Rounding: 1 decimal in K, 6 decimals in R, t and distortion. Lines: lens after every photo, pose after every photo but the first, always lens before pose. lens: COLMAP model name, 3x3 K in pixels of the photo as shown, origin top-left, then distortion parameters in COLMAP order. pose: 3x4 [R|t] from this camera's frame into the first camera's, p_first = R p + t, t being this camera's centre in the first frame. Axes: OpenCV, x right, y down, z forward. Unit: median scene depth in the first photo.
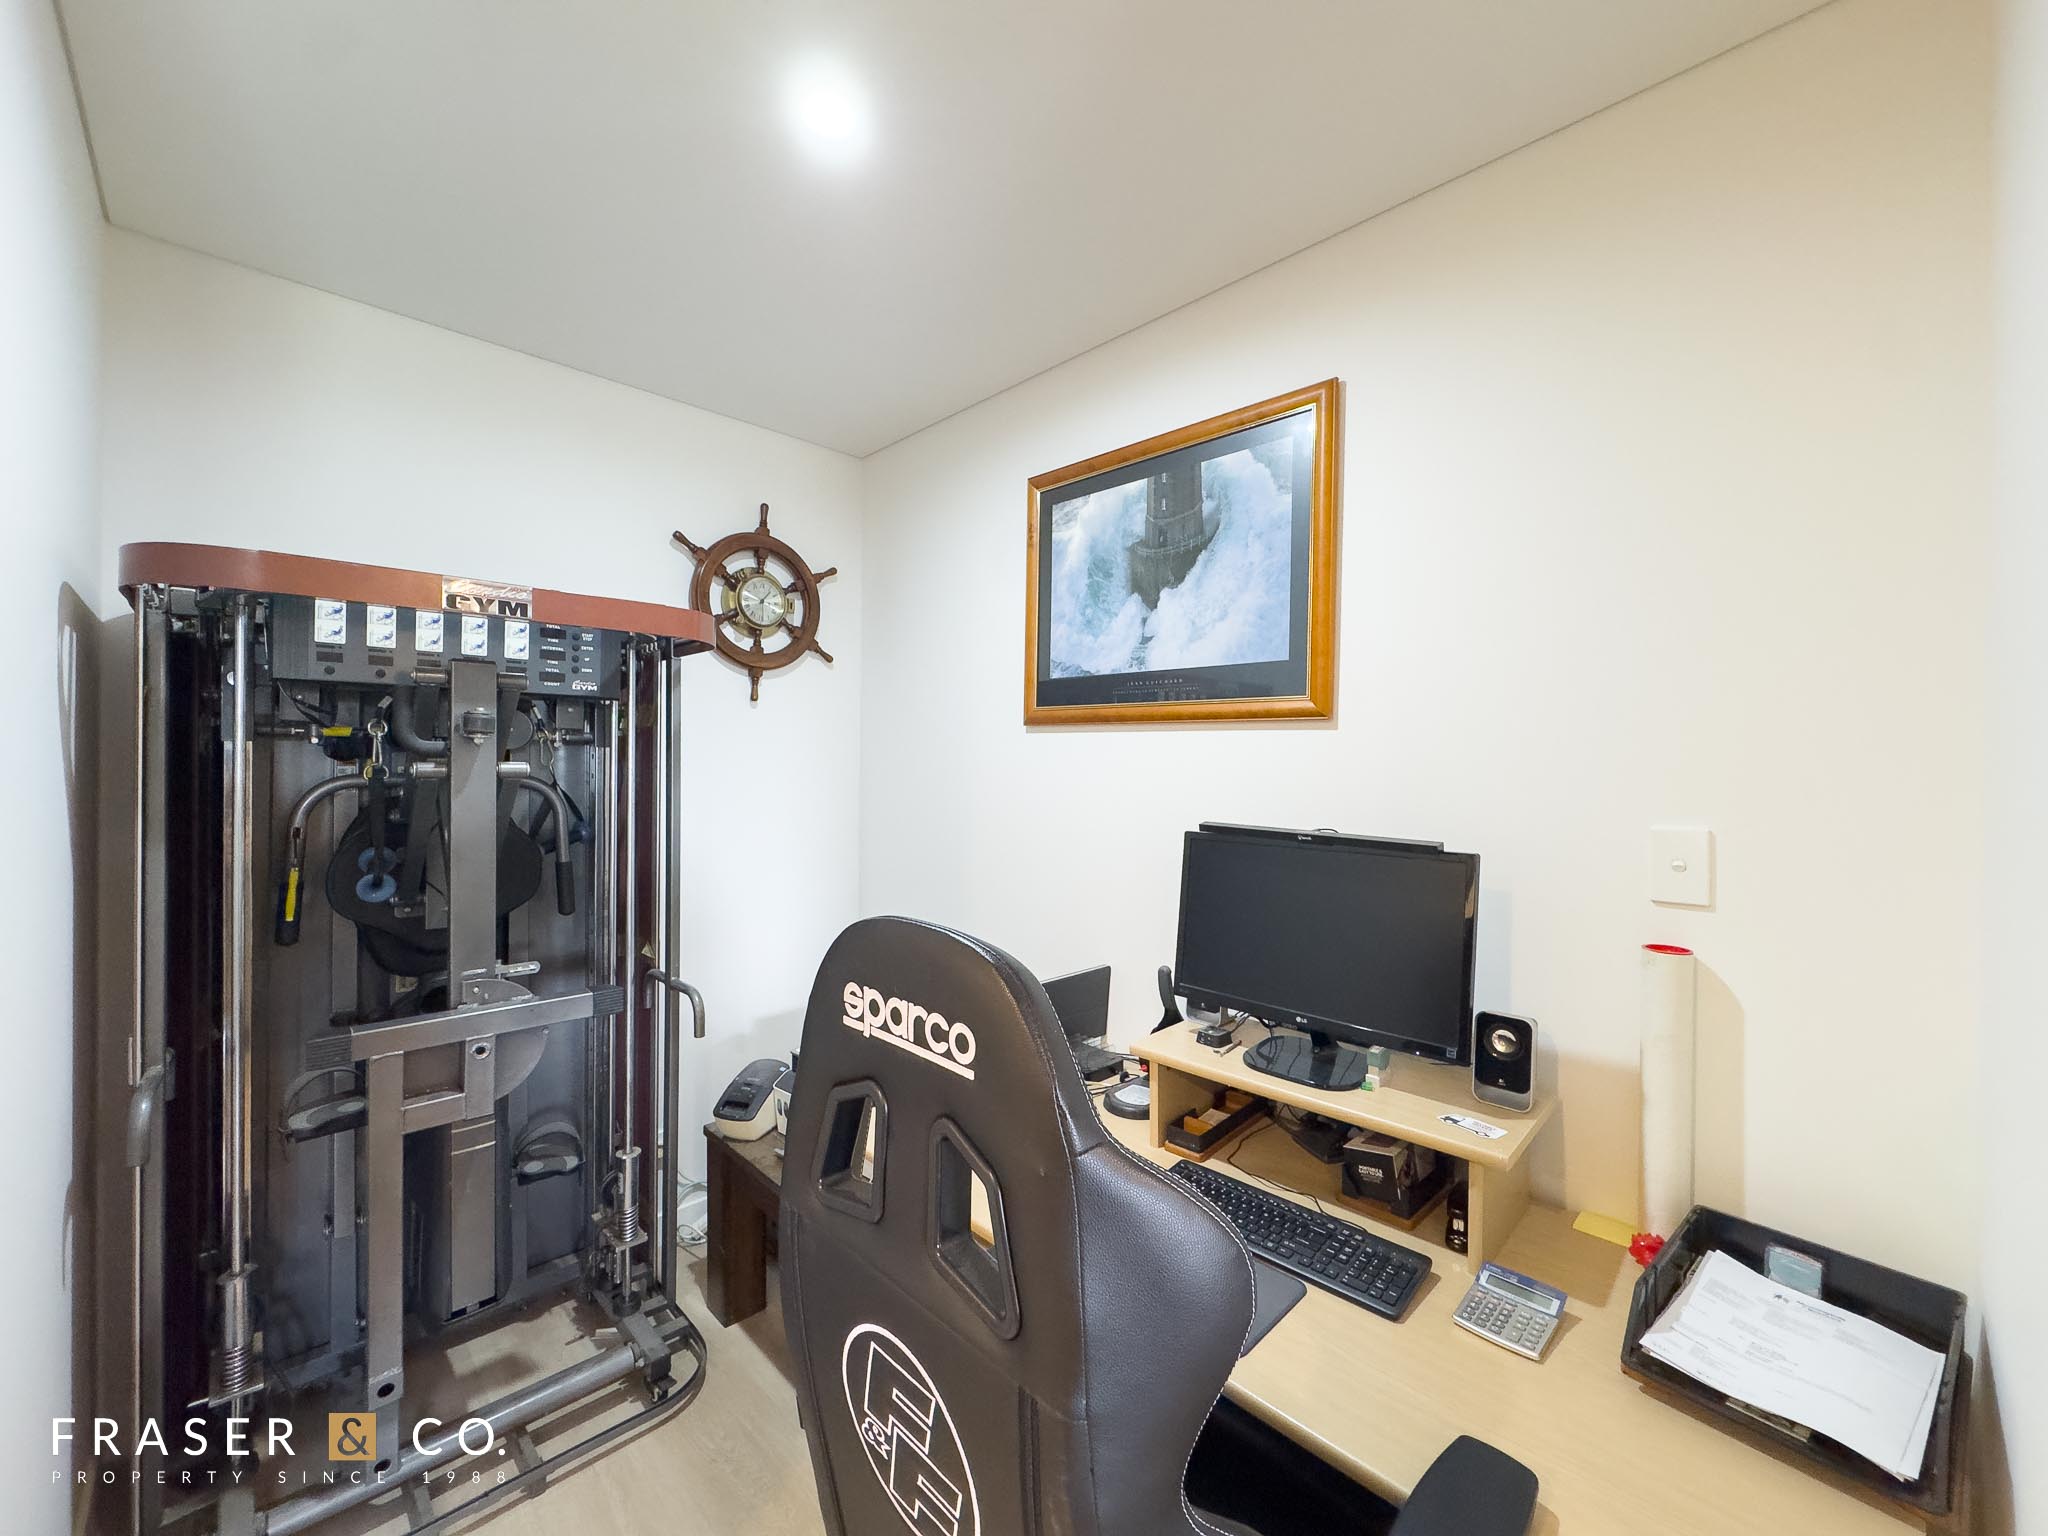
lens RADIAL K [[818.8, 0, 1040.4], [0, 818.8, 765.8], [0, 0, 1]] dist [-0.003142, -0.000109]
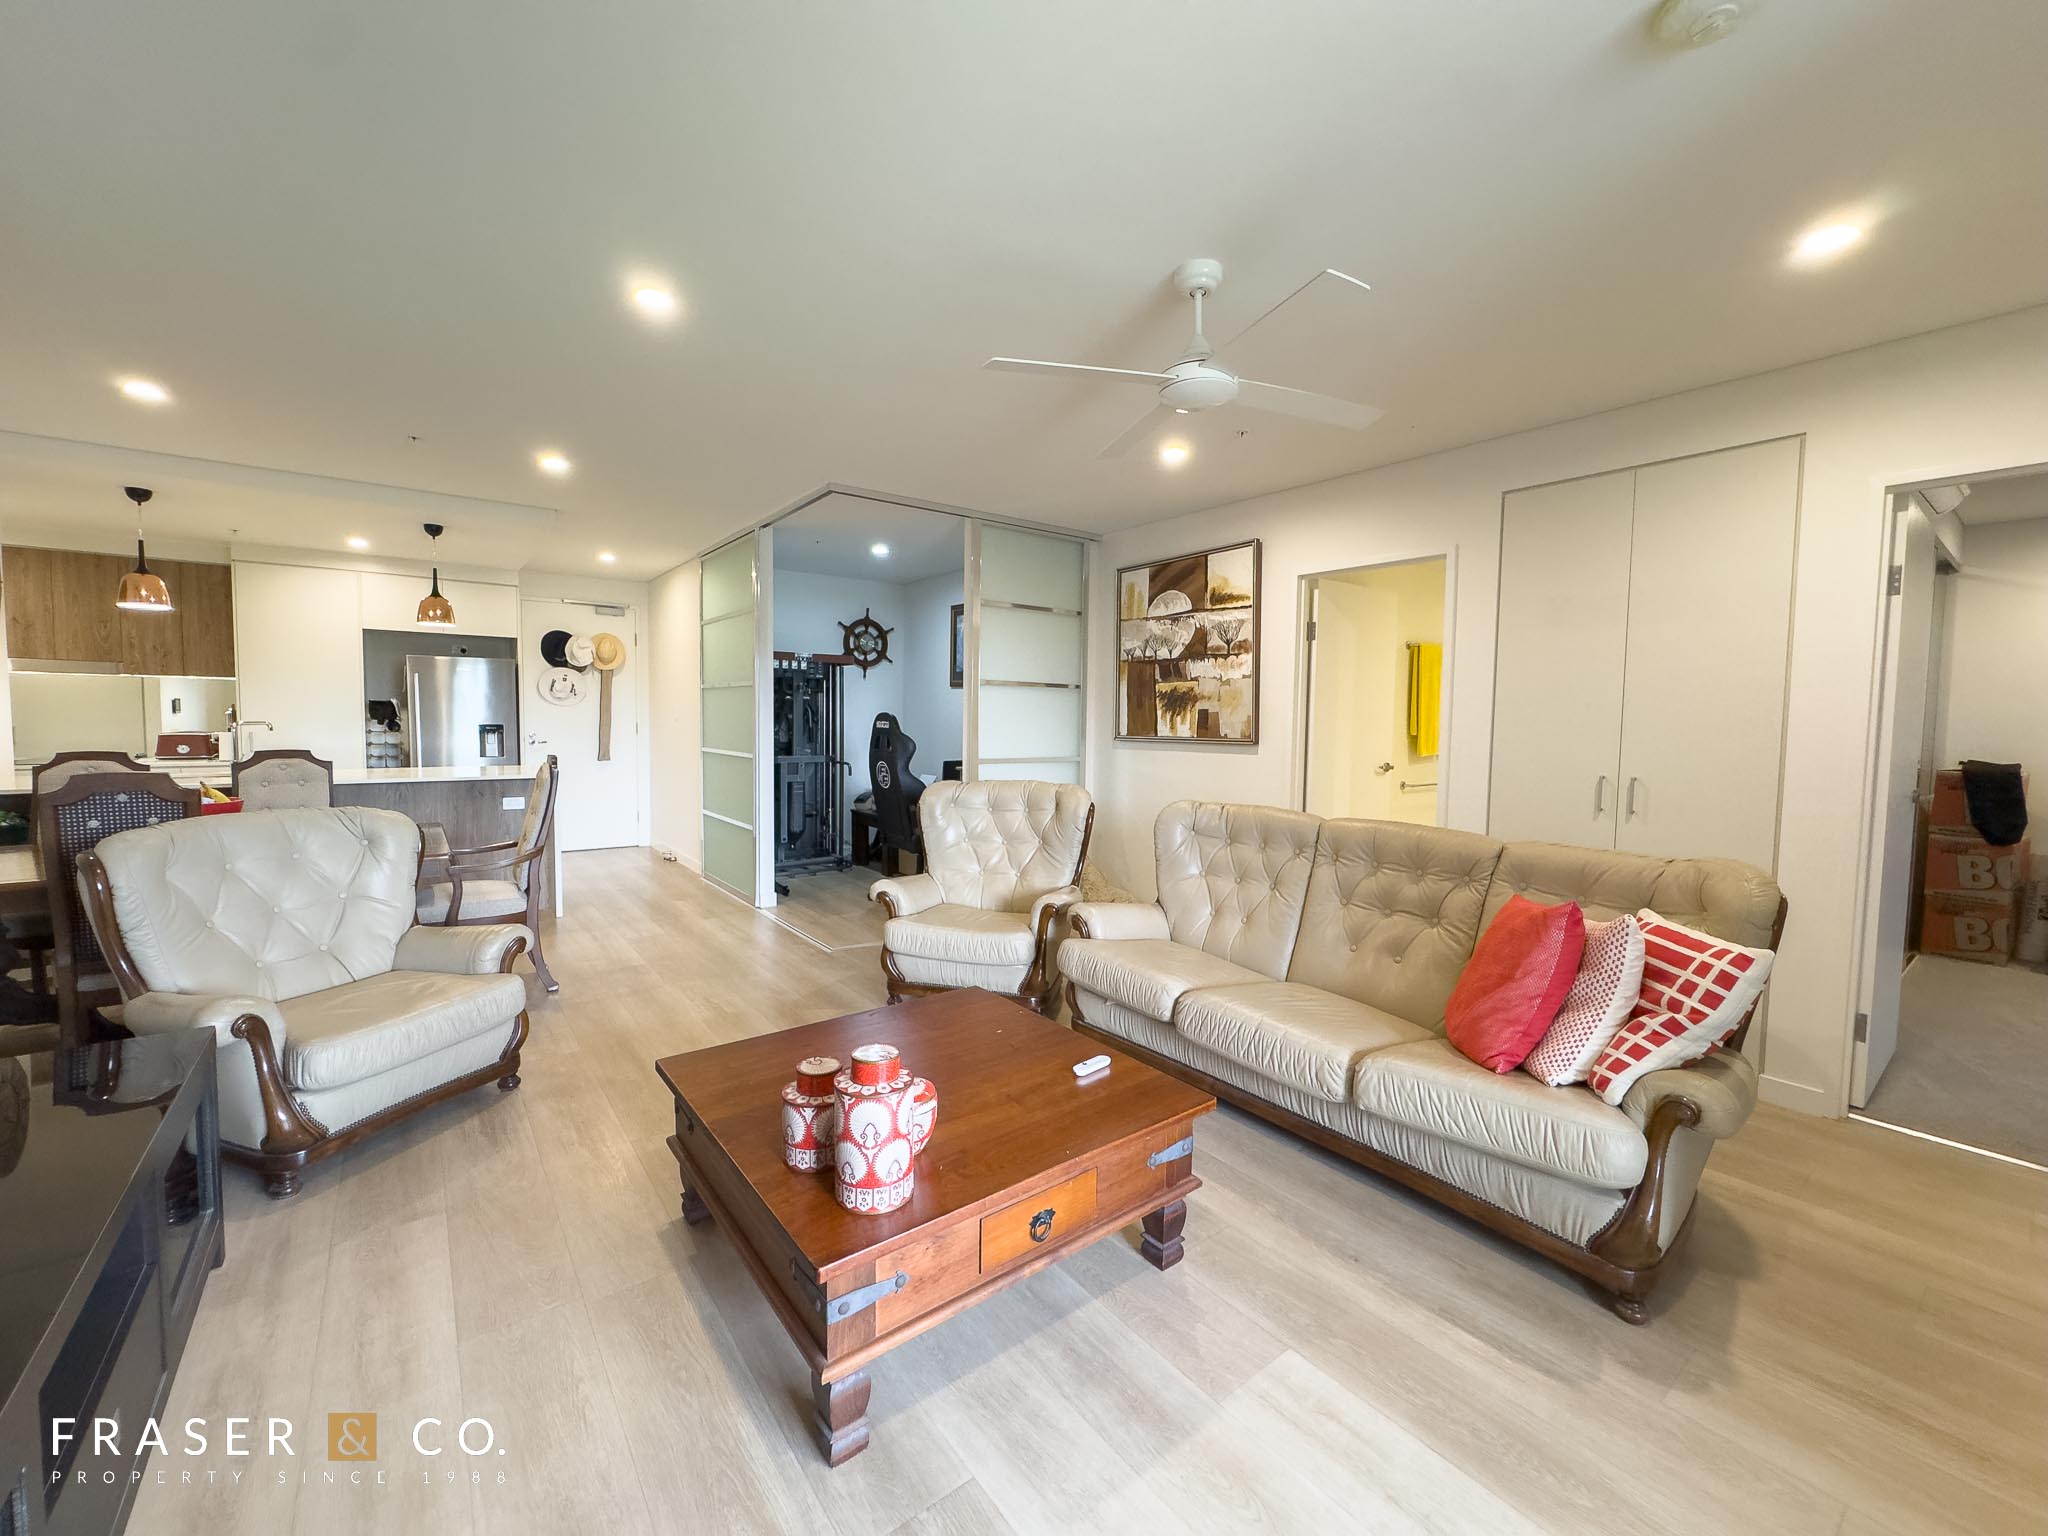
lens RADIAL K [[818.8, 0, 1034.4], [0, 818.8, 763.3], [0, 0, 1]] dist [-0.003142, -0.000109]
pose [[0.991605, 0.014580, -0.128477, 0.783315], [-0.007771, 0.998546, 0.053340, 0.079212], [0.129068, -0.051894, 0.990277, -2.274080]]
